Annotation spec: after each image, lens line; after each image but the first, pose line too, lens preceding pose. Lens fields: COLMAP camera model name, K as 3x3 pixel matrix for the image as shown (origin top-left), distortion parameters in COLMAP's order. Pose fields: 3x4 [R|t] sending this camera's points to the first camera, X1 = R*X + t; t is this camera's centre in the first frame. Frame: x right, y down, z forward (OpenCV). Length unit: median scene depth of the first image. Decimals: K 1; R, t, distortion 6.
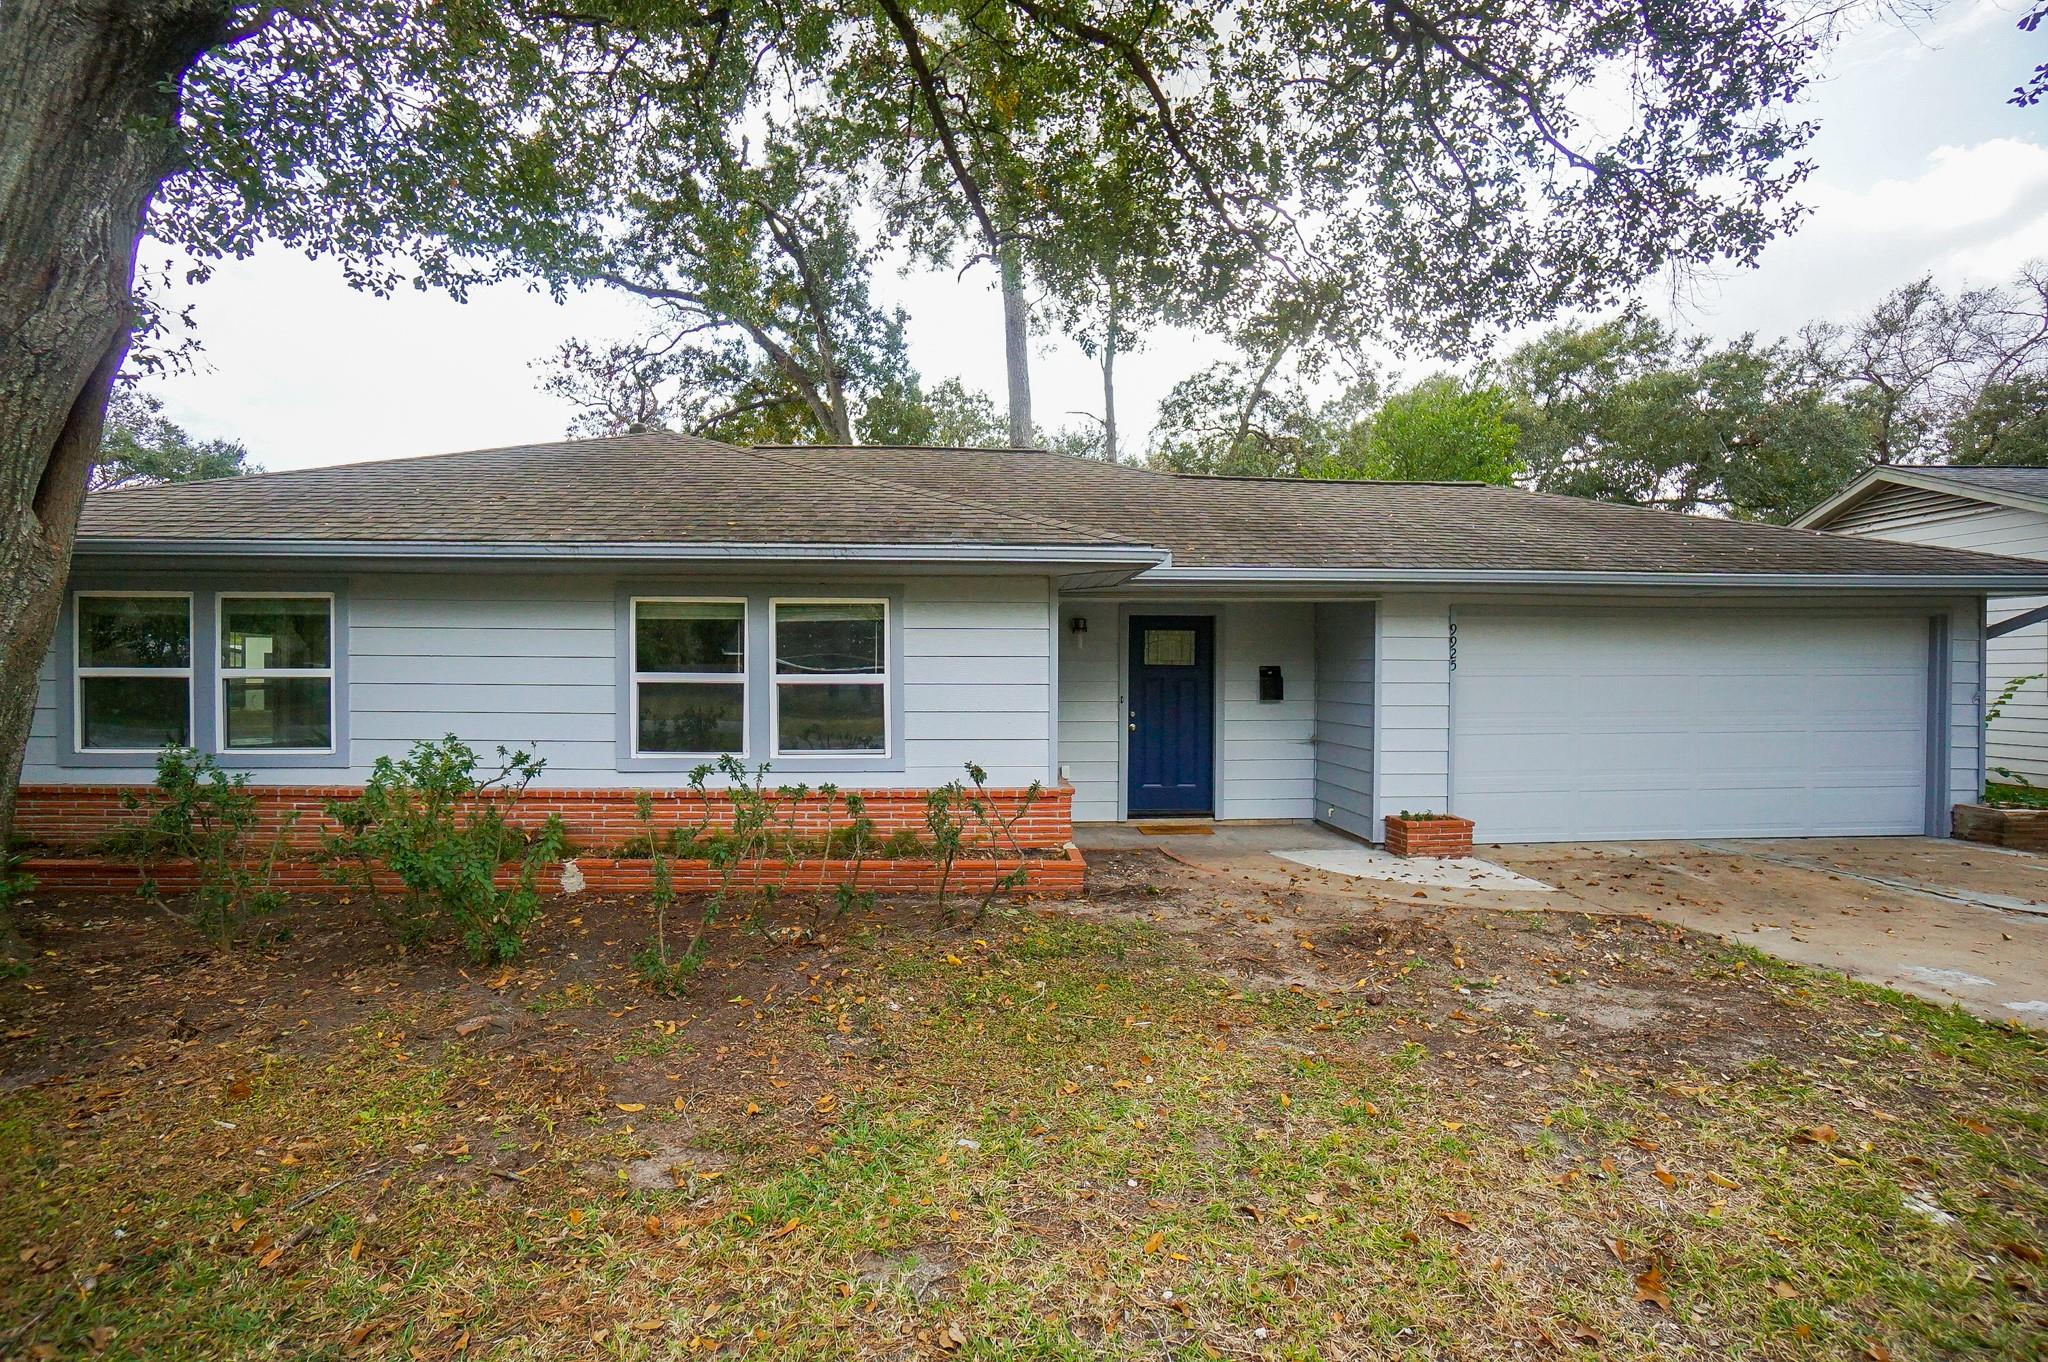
lens RADIAL K [[941.8, 0, 1004.0], [0, 941.8, 678.7], [0, 0, 1]] dist [-0.065814, 0.025854]
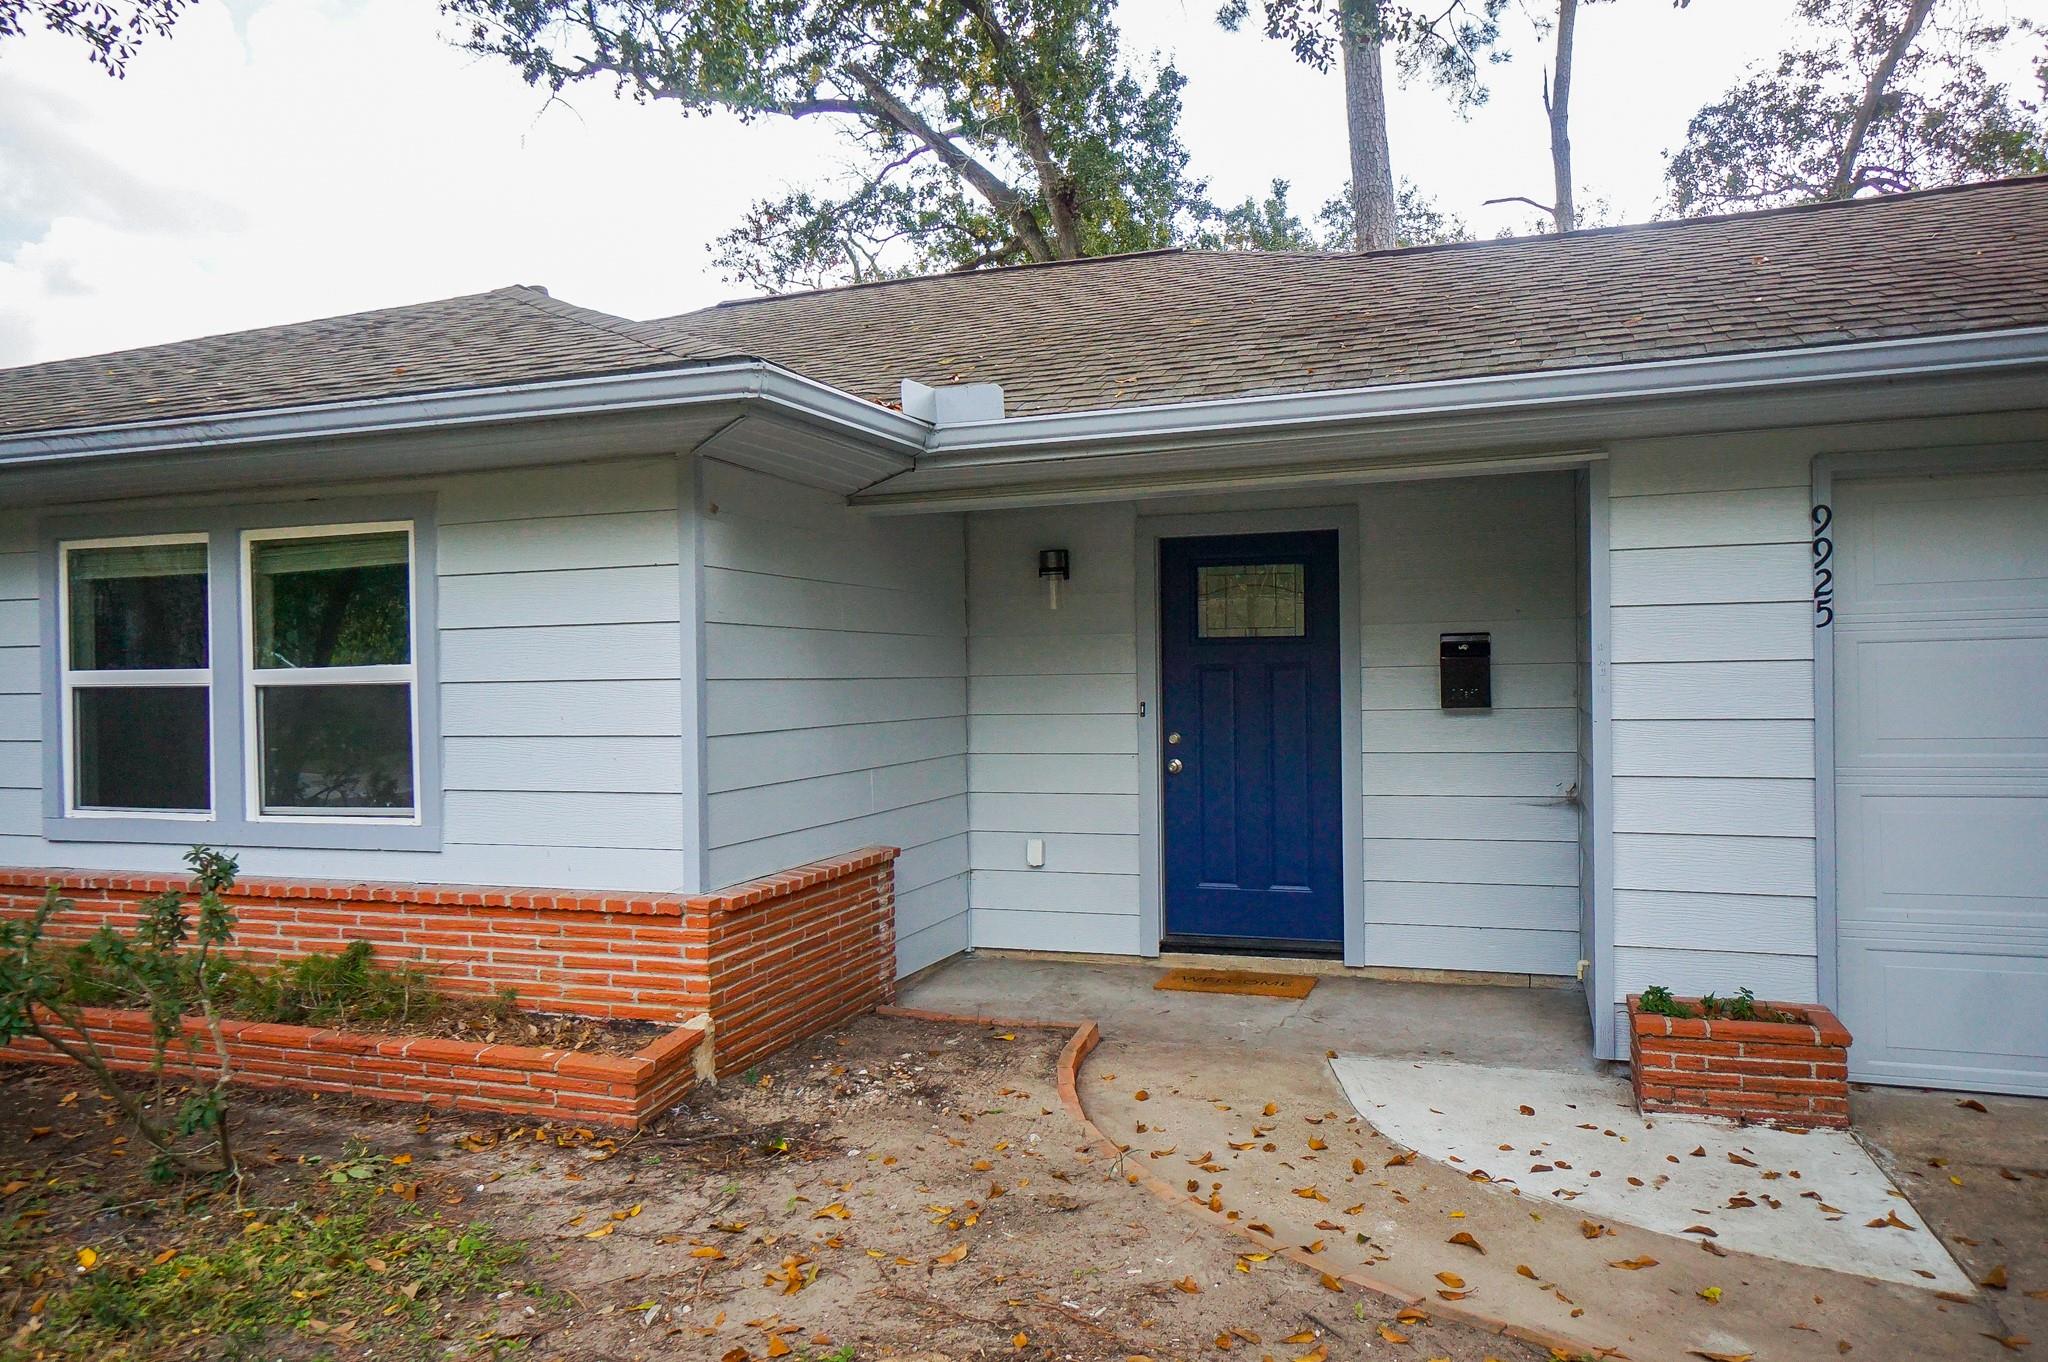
lens RADIAL K [[1391.3, 0, 1032.8], [0, 1391.3, 671.9], [0, 0, 1]] dist [0.018562, 0.000887]
pose [[0.920813, -0.018530, -0.389564, 0.439632], [0.015600, 0.999821, -0.010685, 0.011471], [0.389692, 0.003762, 0.920938, 0.370991]]
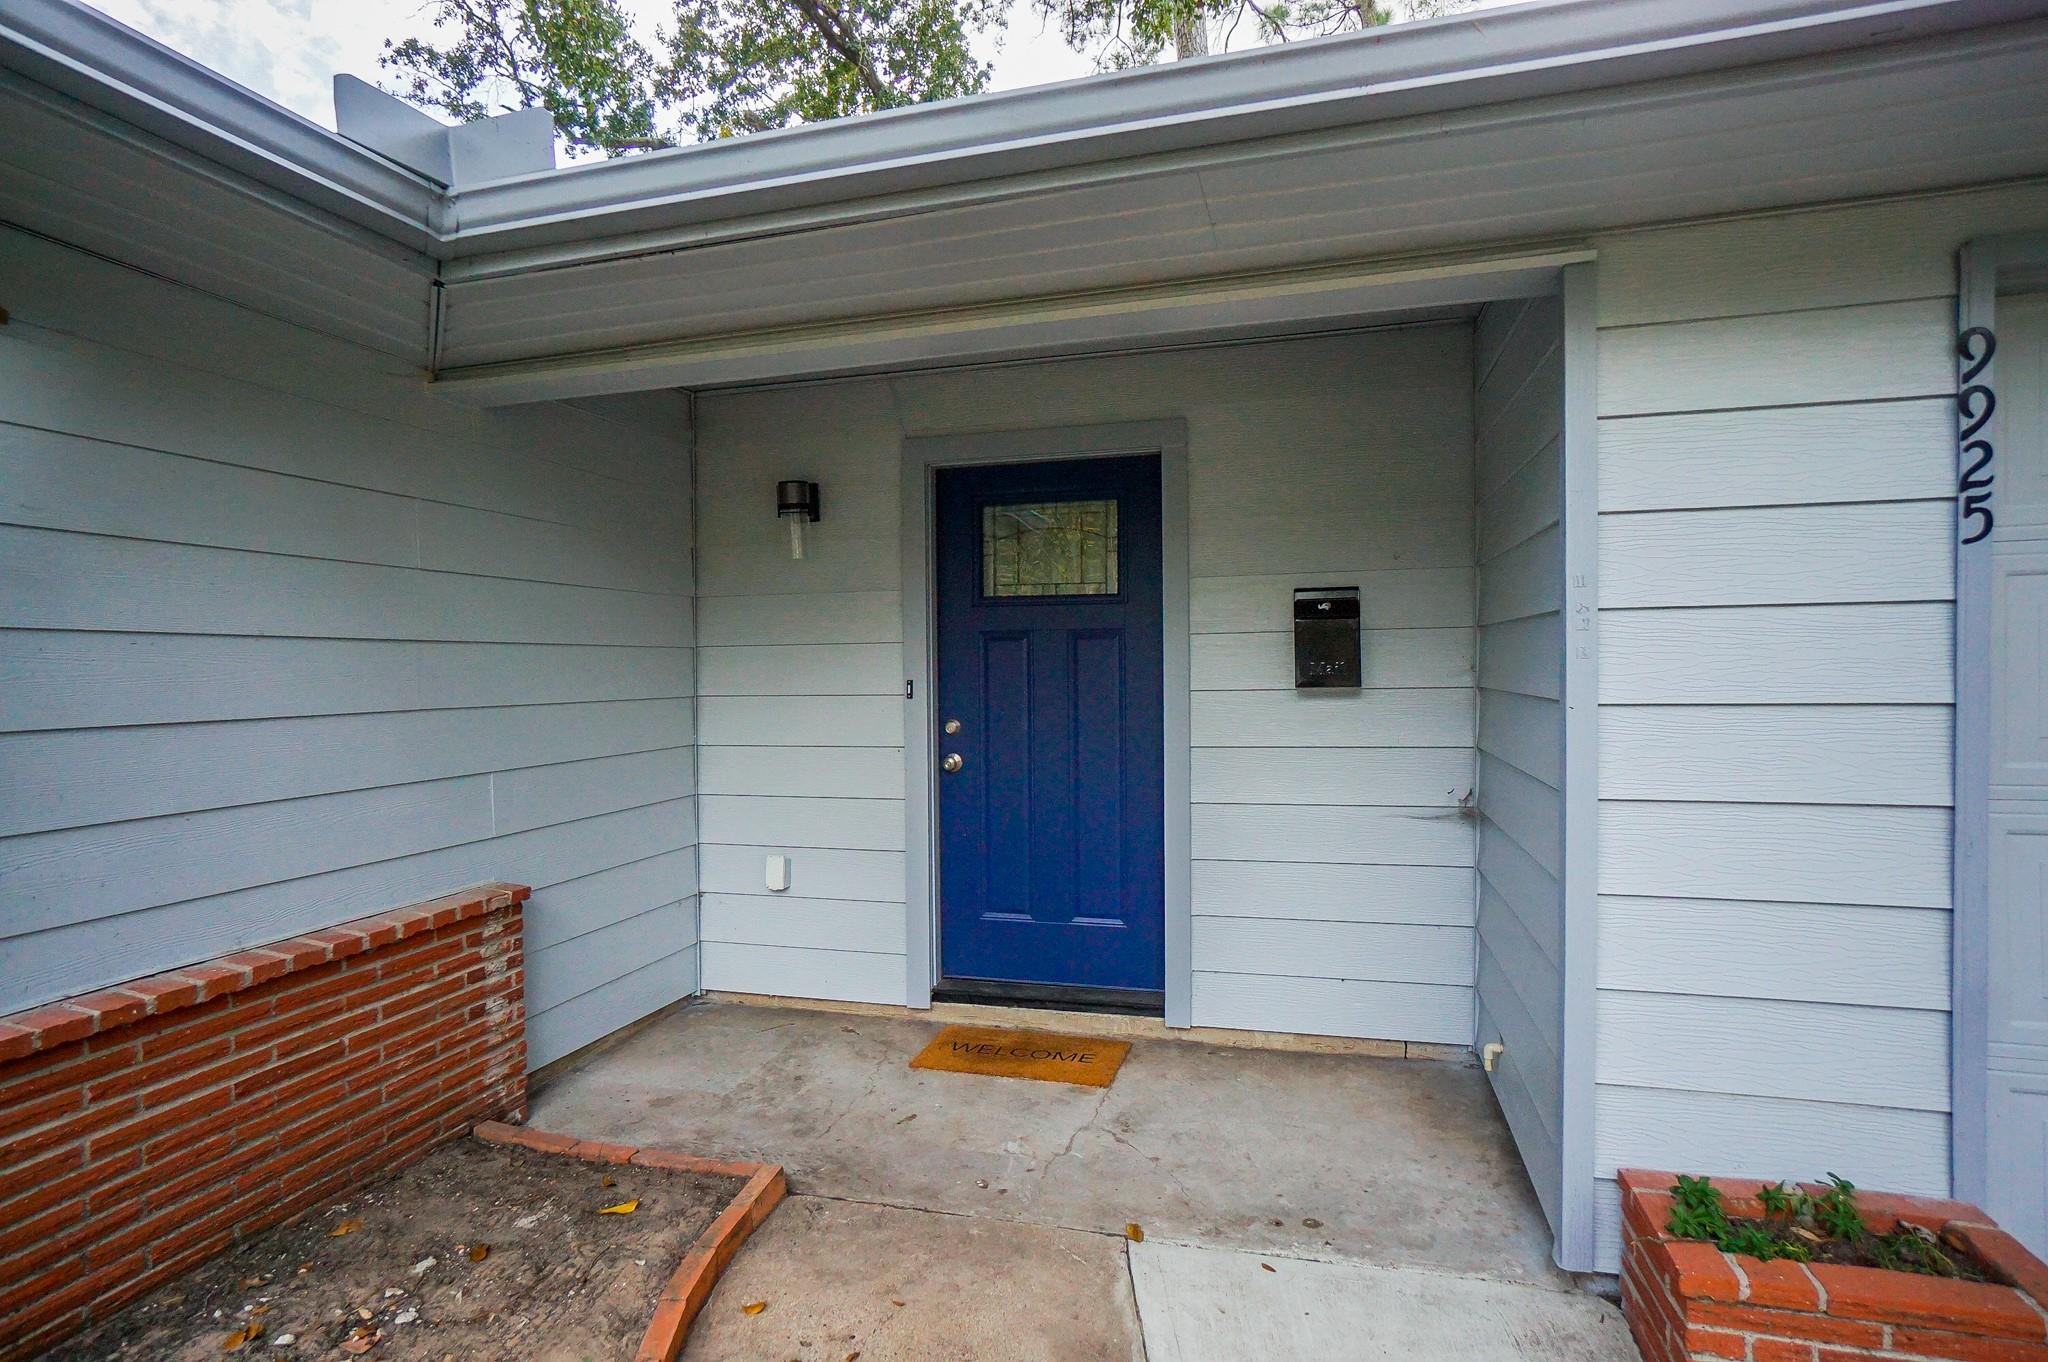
lens RADIAL K [[1059.7, 0, 1016.8], [0, 1059.7, 676.5], [0, 0, 1]] dist [-0.037808, 0.025235]
pose [[0.942132, -0.011513, -0.335046, 0.380706], [0.012524, 0.999921, 0.000859, 0.021050], [0.335009, -0.005005, 0.942202, 0.747784]]
